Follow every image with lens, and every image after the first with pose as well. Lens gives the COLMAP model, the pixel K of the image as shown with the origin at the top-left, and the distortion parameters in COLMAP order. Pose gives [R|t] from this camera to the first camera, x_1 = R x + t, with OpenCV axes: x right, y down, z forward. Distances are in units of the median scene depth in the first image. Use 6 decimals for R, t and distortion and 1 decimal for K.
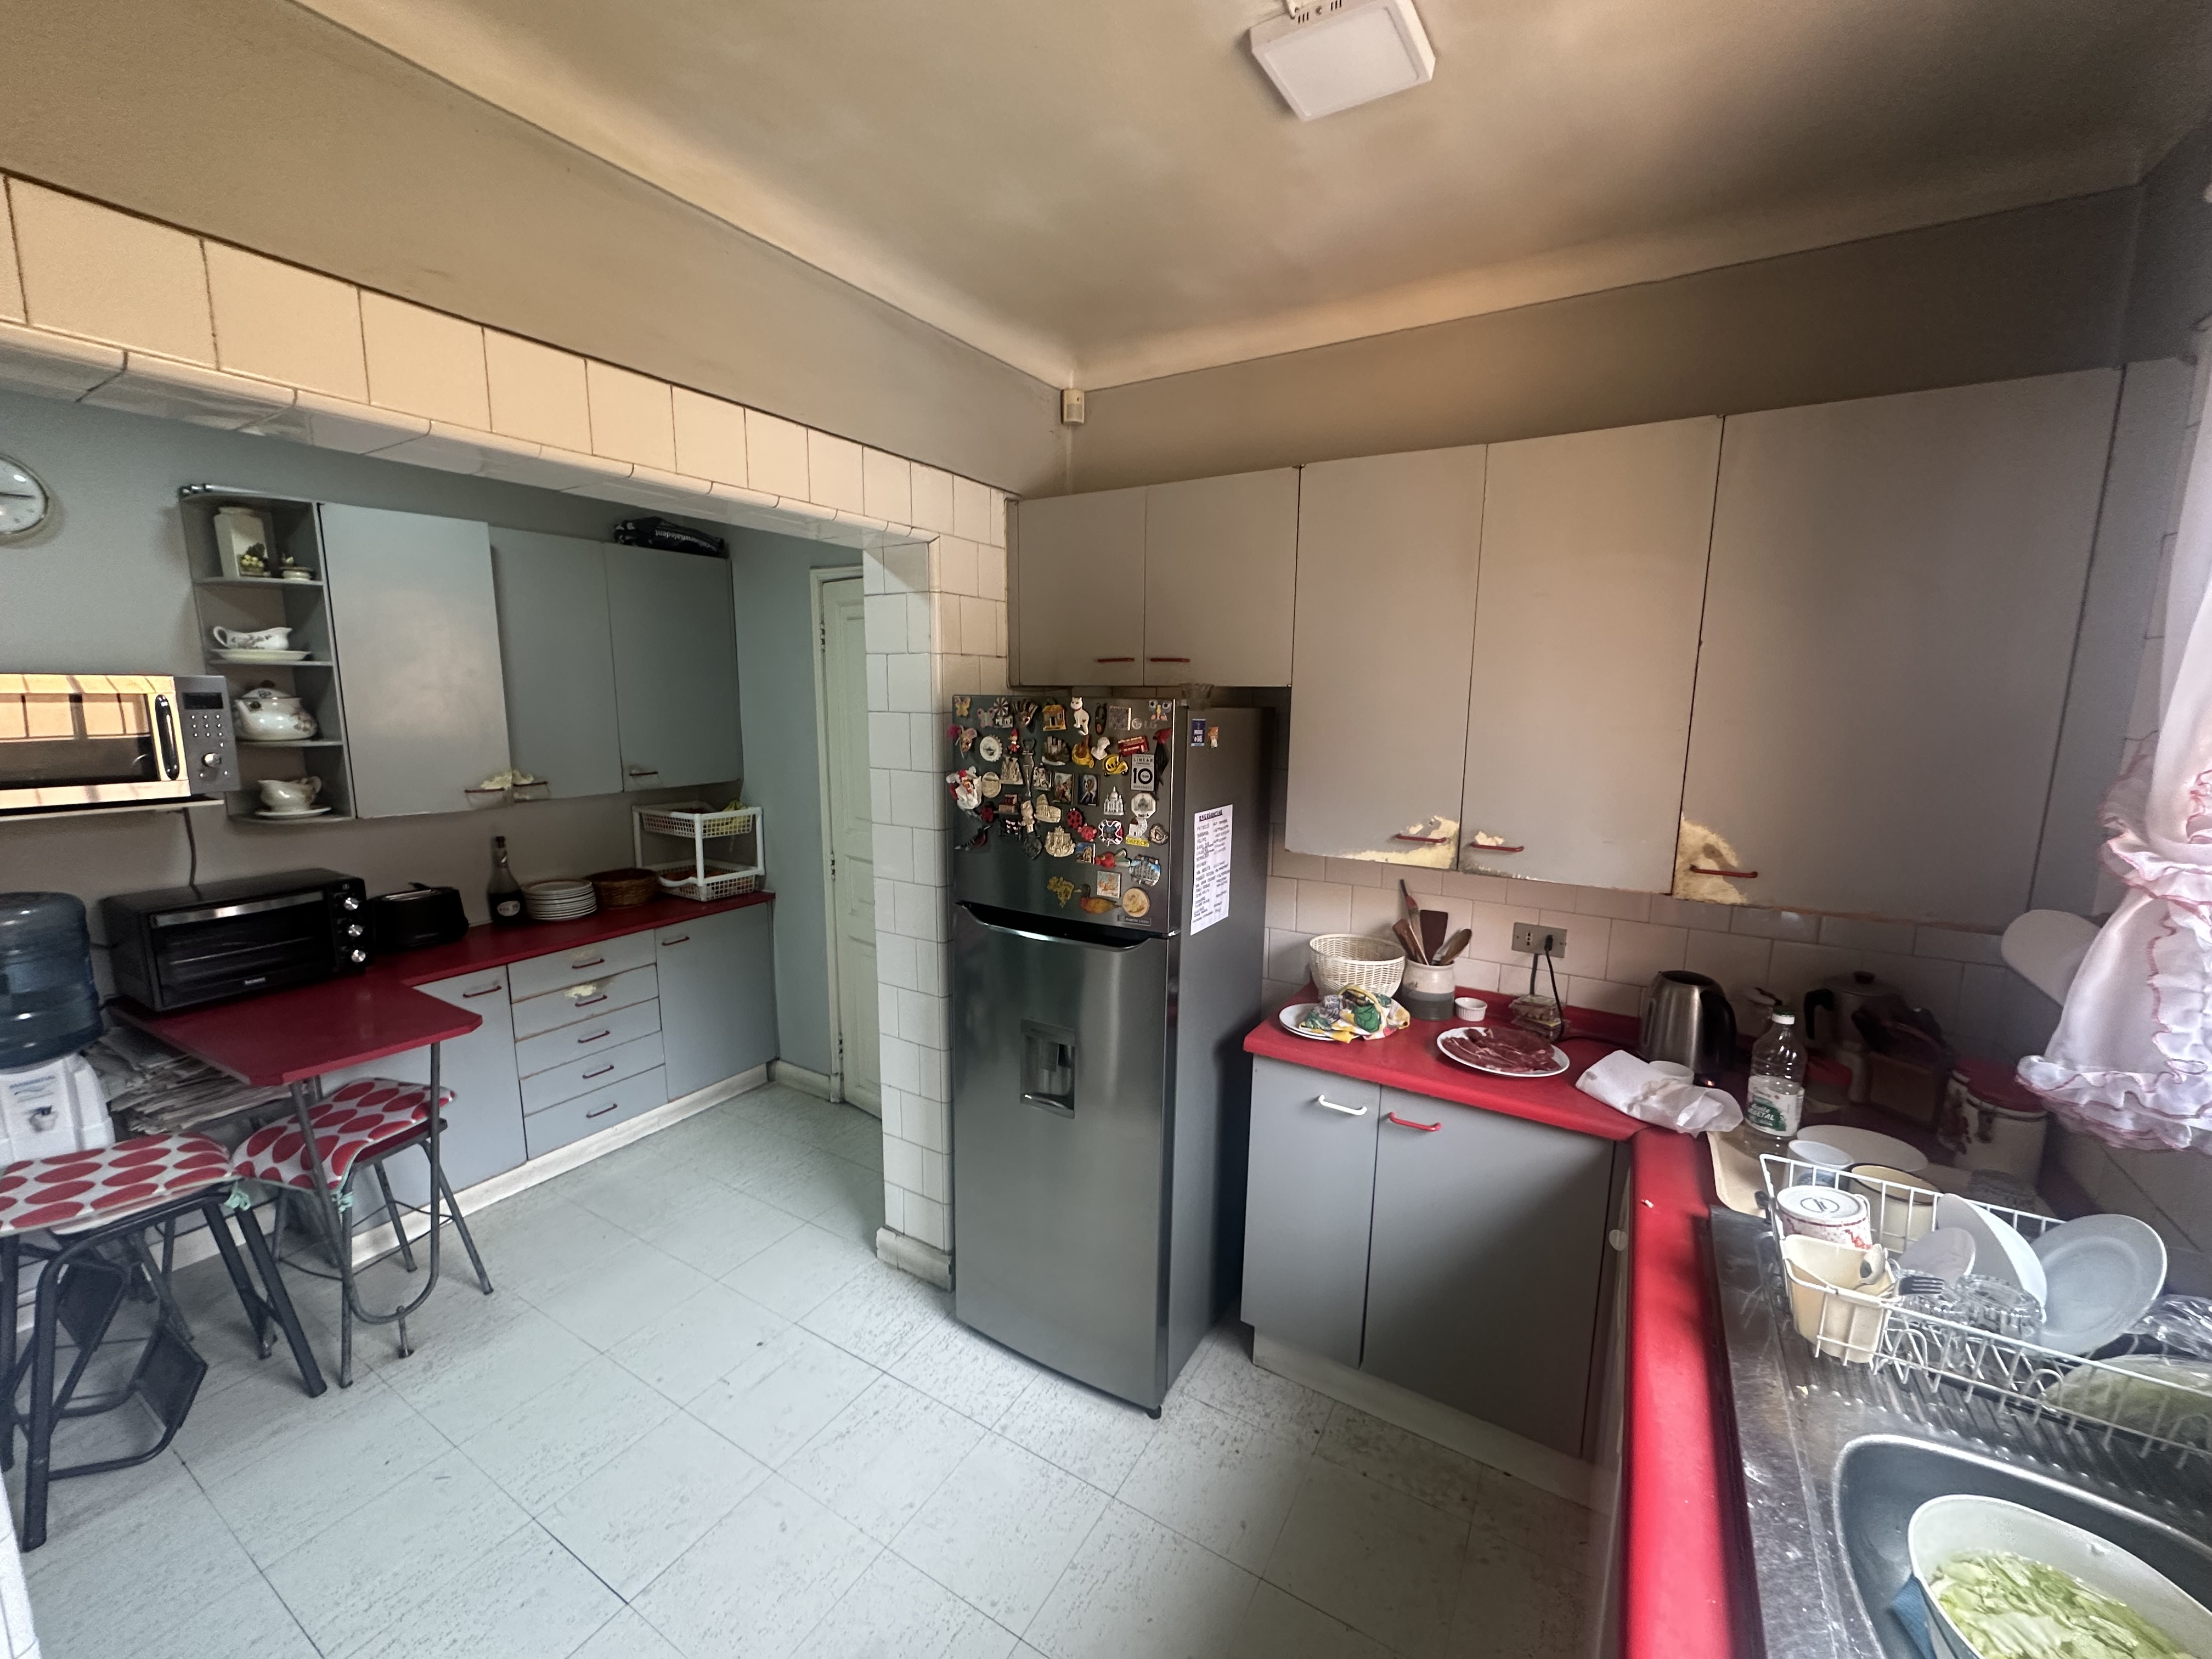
lens RADIAL K [[882.0, 0, 1104.2], [0, 882.0, 828.3], [0, 0, 1]] dist [-0.000045, 0.000262]
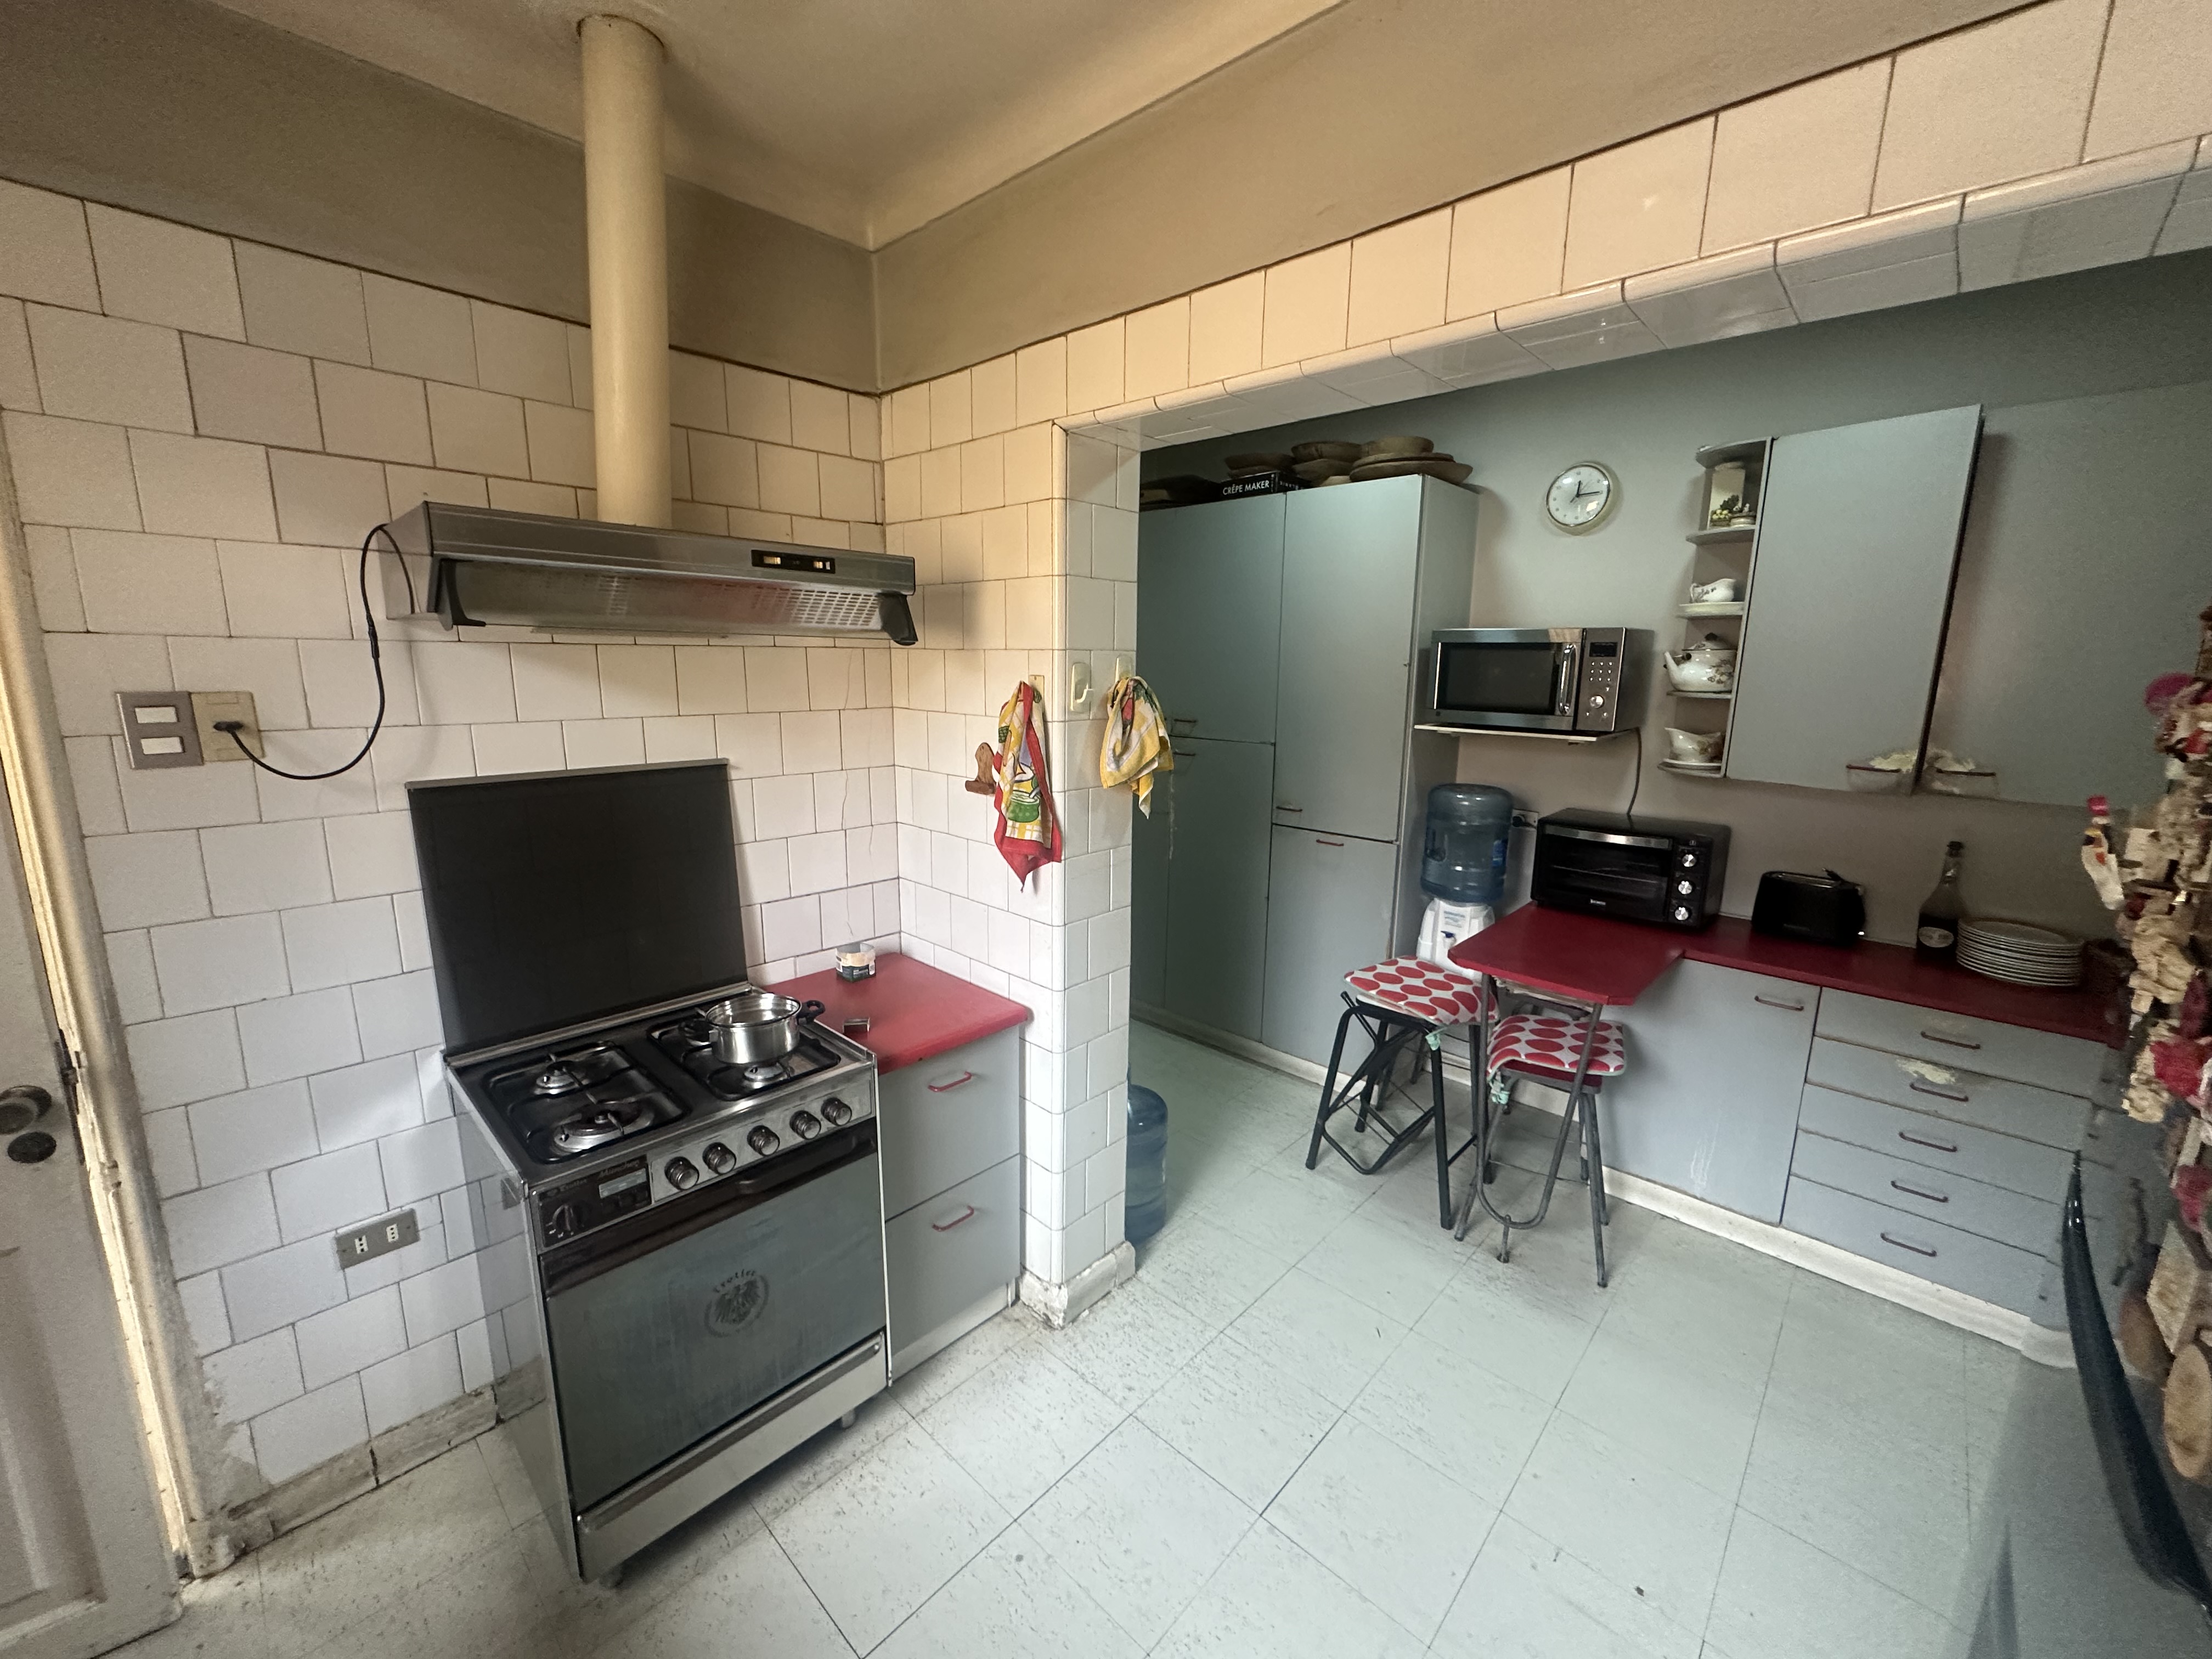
lens RADIAL K [[882.0, 0, 1103.7], [0, 882.0, 823.8], [0, 0, 1]] dist [-0.000045, 0.000262]
pose [[-0.216347, 0.174053, -0.960677, 0.226874], [-0.165057, 0.963296, 0.211699, -0.054853], [0.962263, 0.204367, -0.179678, 0.554203]]
